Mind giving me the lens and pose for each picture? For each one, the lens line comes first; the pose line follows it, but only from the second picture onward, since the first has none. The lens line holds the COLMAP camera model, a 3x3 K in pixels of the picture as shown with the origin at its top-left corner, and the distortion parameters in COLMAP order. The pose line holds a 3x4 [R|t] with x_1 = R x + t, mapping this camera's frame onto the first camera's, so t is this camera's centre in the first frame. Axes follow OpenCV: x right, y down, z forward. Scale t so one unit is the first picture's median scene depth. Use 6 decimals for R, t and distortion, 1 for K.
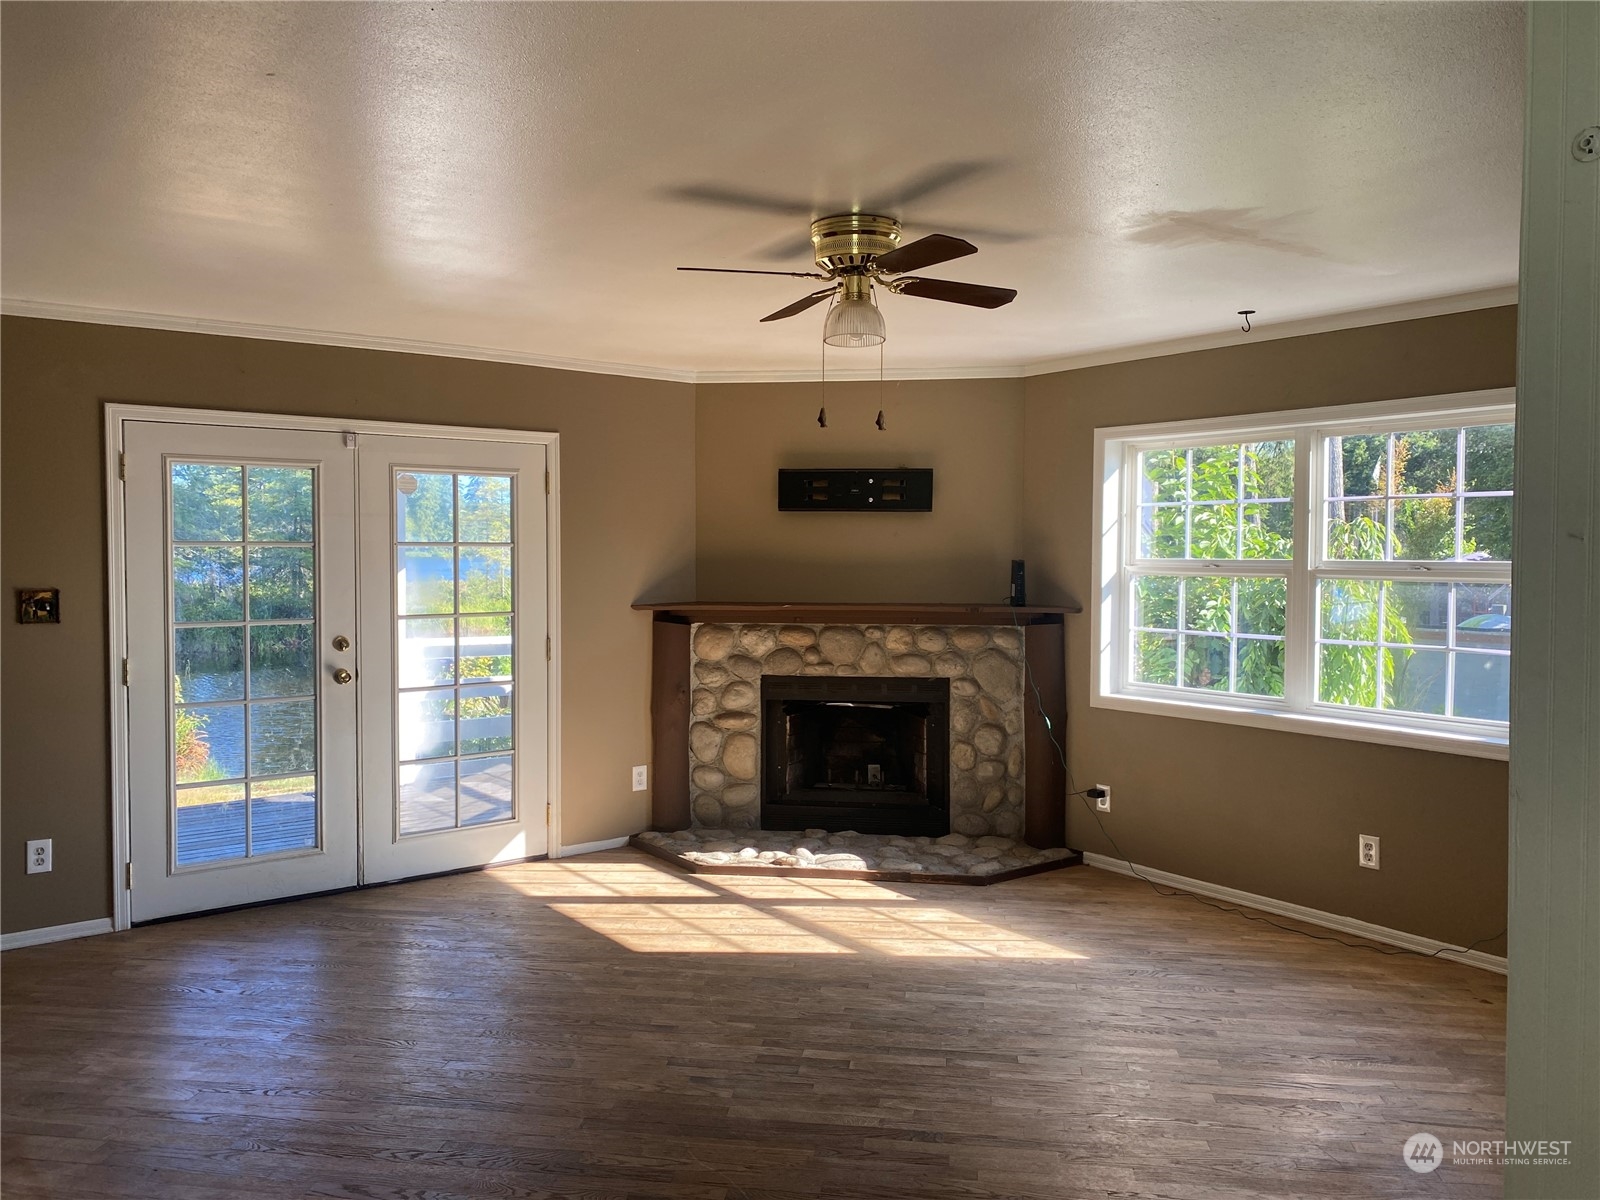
lens RADIAL K [[1222.5, 0, 800.0], [0, 1222.5, 600.0], [0, 0, 1]] dist [0.200153, -0.336063]
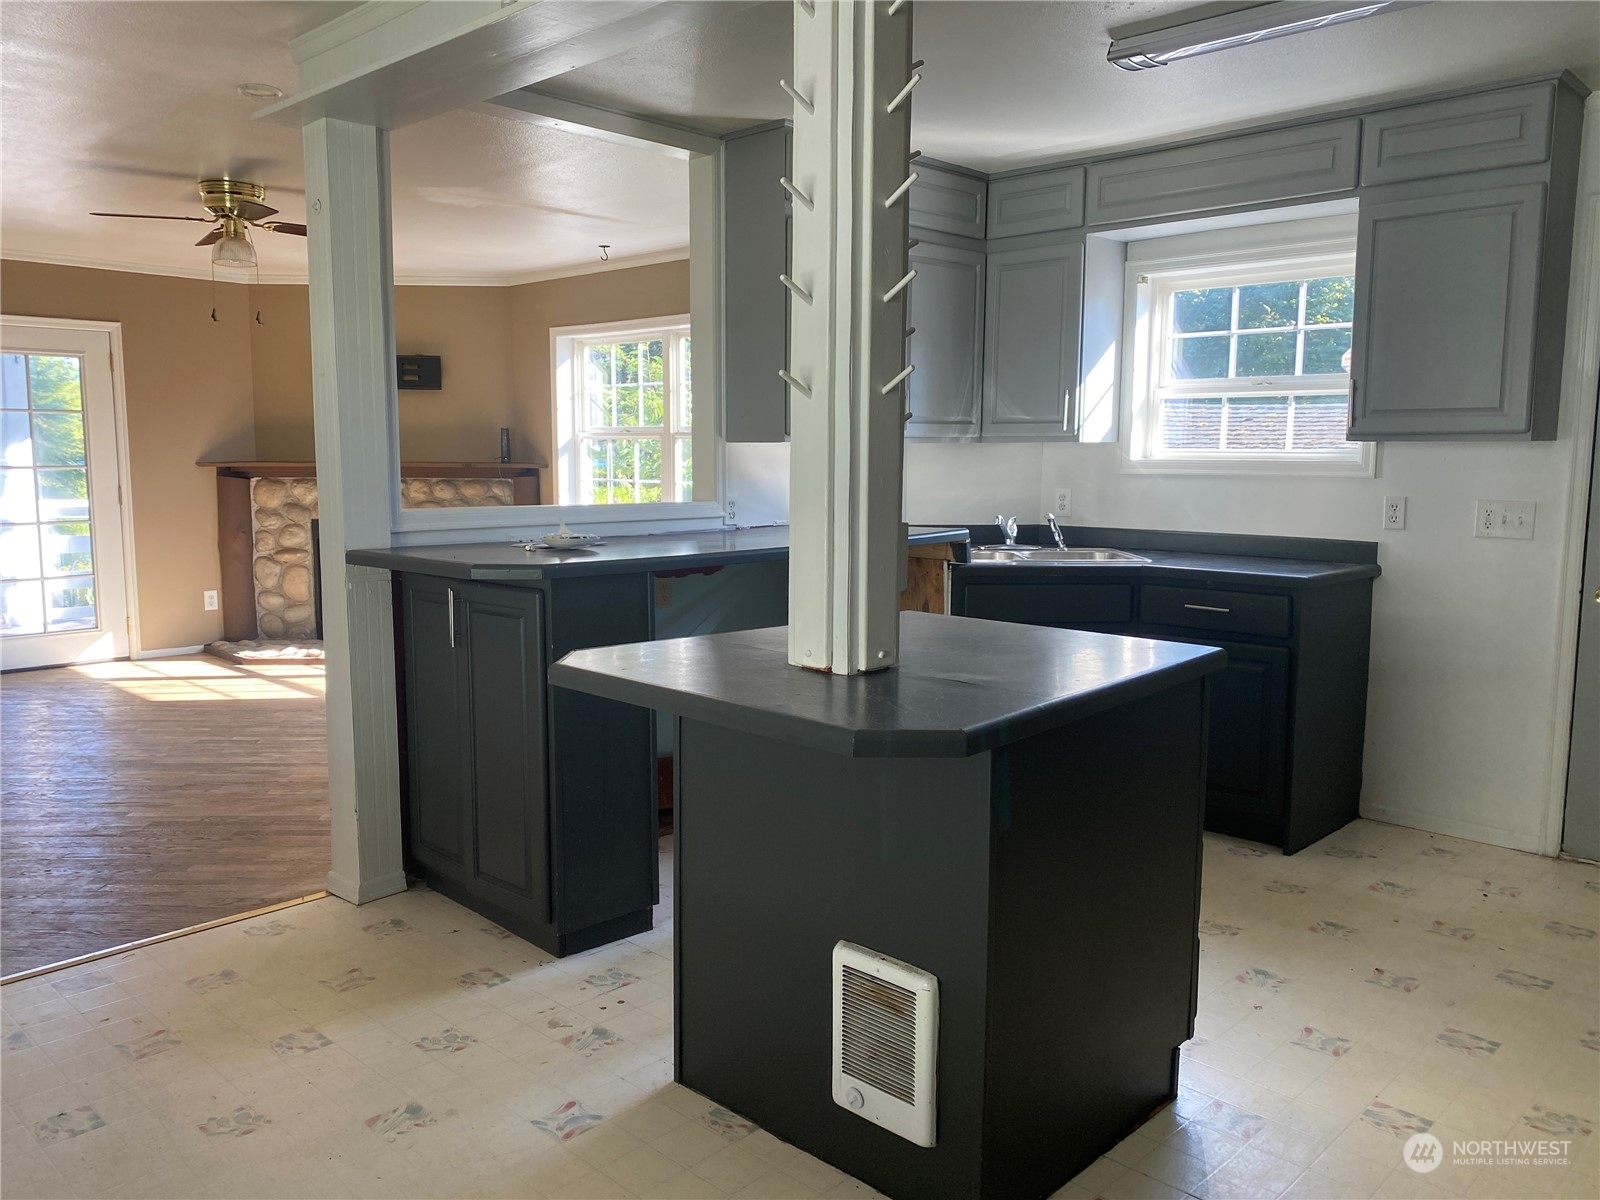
lens RADIAL K [[1231.3, 0, 800.0], [0, 1231.3, 600.0], [0, 0, 1]] dist [-0.002079, -0.000719]
pose [[0.987126, -0.015547, 0.159186, 0.268521], [0.002481, 0.996633, 0.081952, 0.042525], [-0.159924, -0.080502, 0.983841, -0.344419]]
